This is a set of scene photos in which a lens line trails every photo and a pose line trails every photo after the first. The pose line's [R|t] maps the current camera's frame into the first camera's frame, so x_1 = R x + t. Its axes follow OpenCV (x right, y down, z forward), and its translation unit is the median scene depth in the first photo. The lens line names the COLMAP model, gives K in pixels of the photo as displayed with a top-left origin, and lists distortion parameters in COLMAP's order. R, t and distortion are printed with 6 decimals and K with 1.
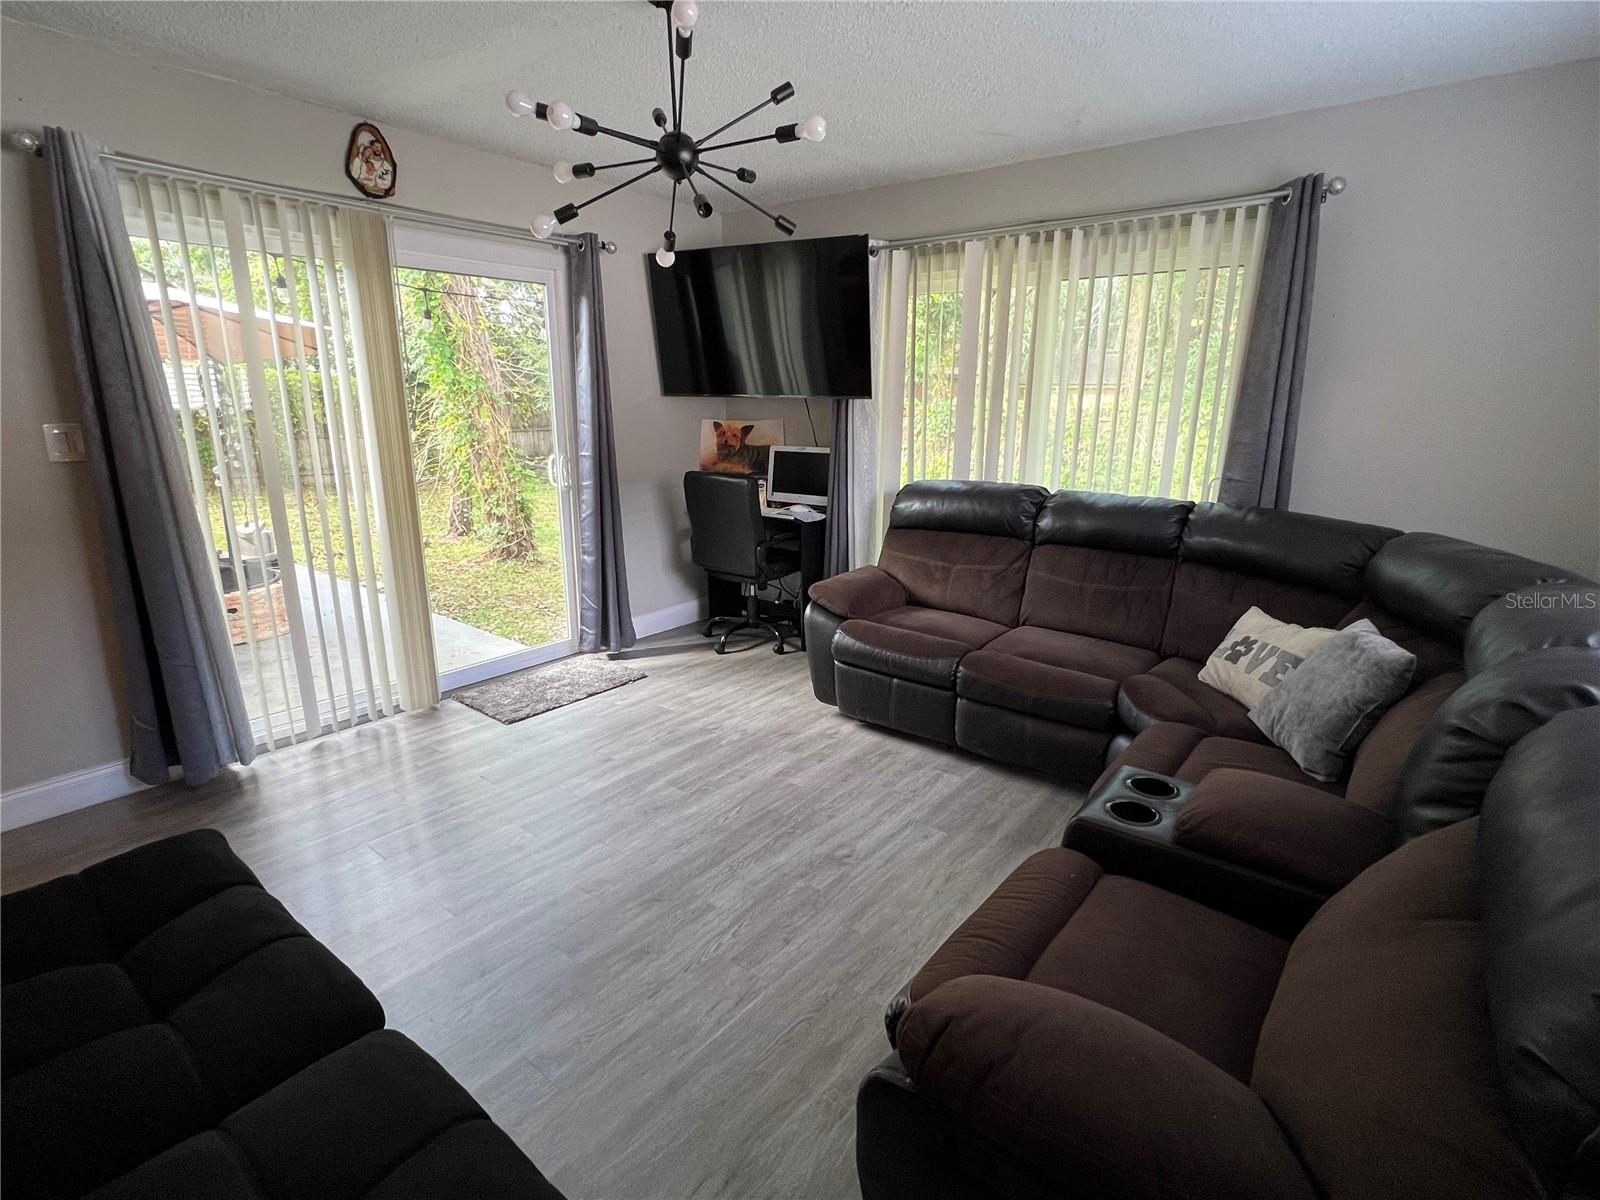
lens RADIAL K [[791.5, 0, 791.1], [0, 791.5, 607.6], [0, 0, 1]] dist [0.000847, 0.000640]
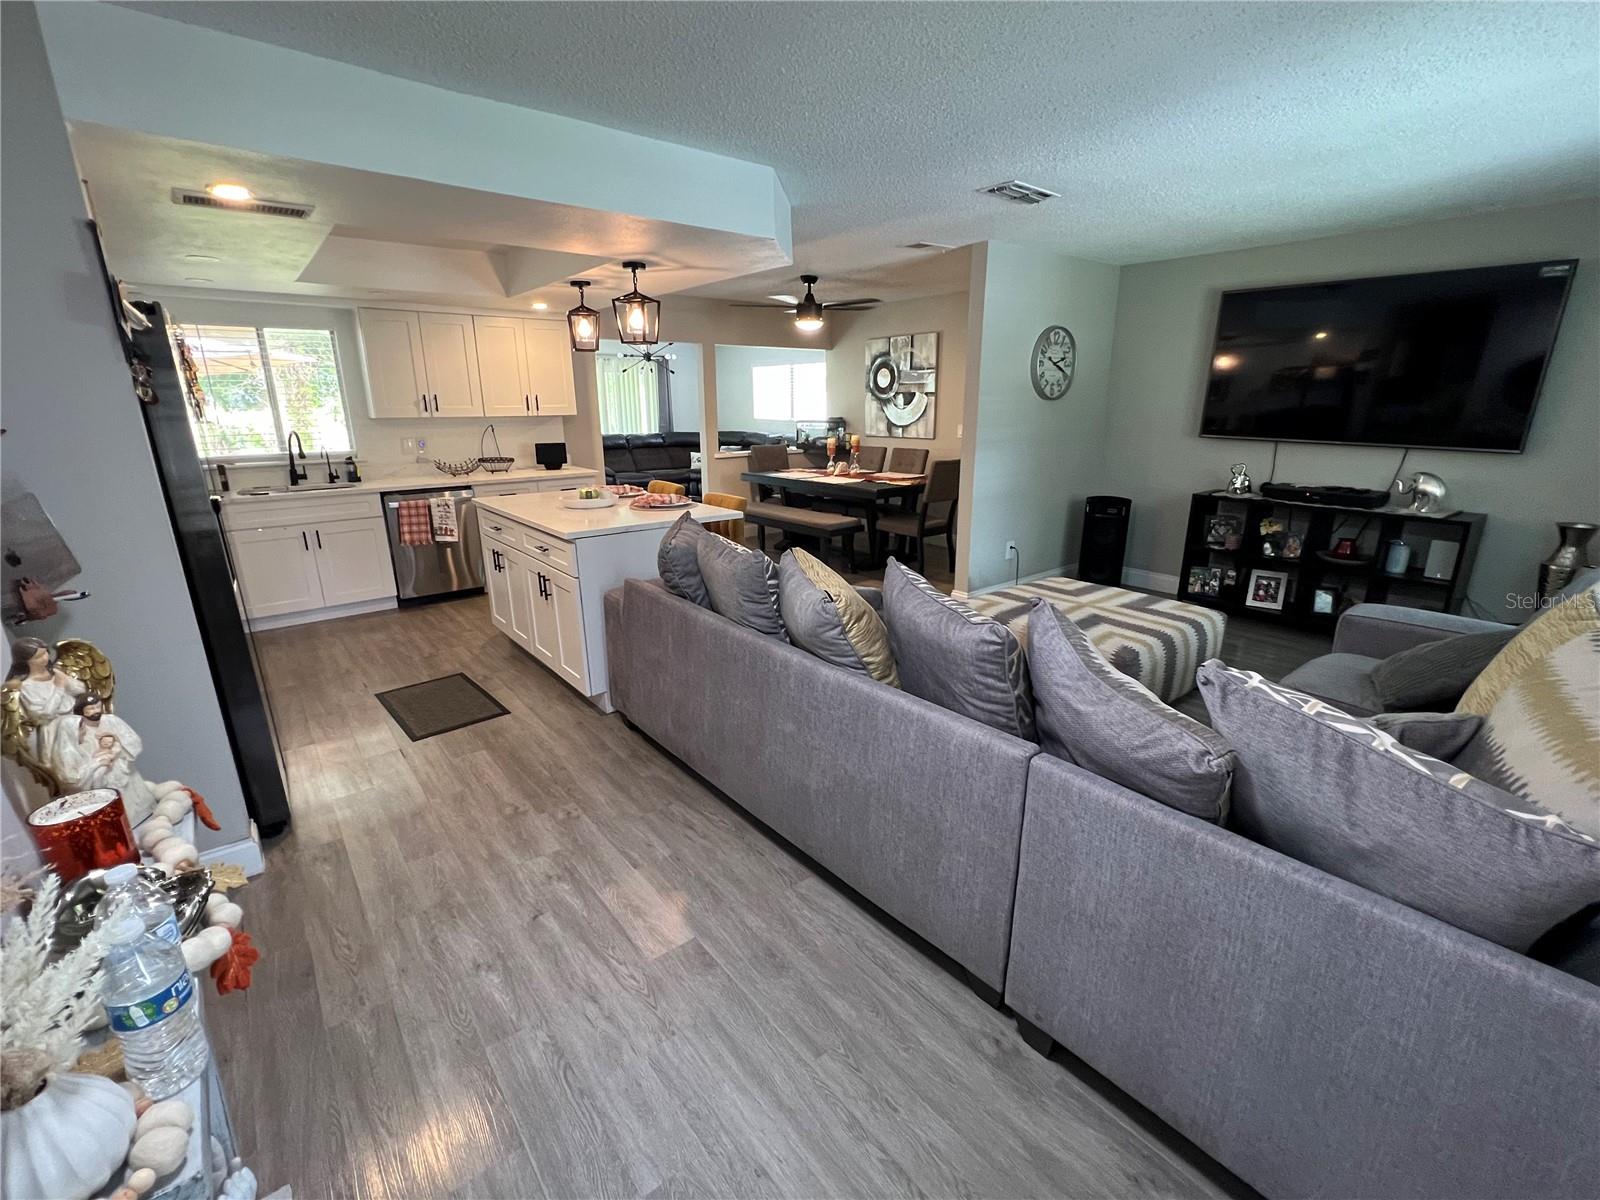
lens RADIAL K [[731.0, 0, 799.1], [0, 731.0, 597.5], [0, 0, 1]] dist [-0.003318, 0.001781]
pose [[0.228042, -0.269351, 0.935653, -2.729293], [0.261443, 0.942621, 0.207637, 0.058327], [-0.937894, 0.197270, 0.285377, -0.476206]]
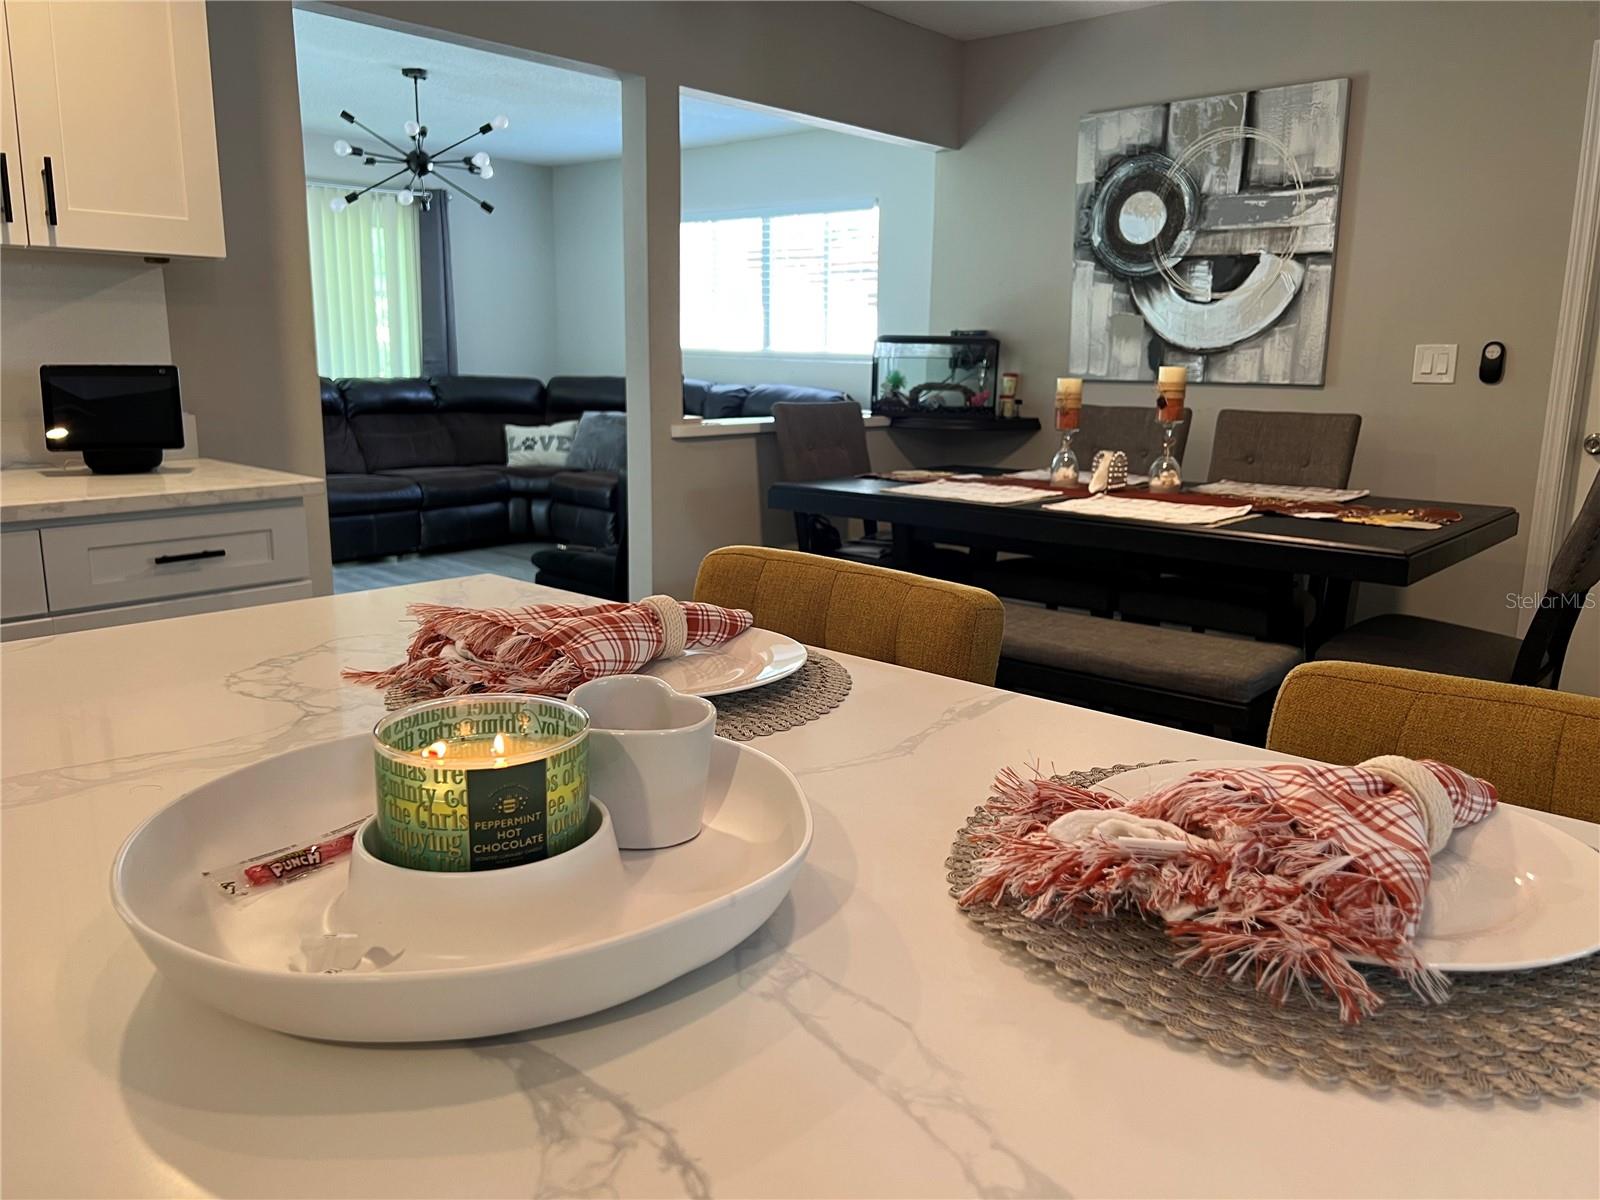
lens RADIAL K [[1197.6, 0, 823.4], [0, 1197.6, 597.3], [0, 0, 1]] dist [0.071121, -0.092704]
pose [[0.043600, -0.212454, 0.976198, -1.794951], [0.244489, 0.949685, 0.195764, 0.007524], [-0.968671, 0.230134, 0.093349, 0.091799]]
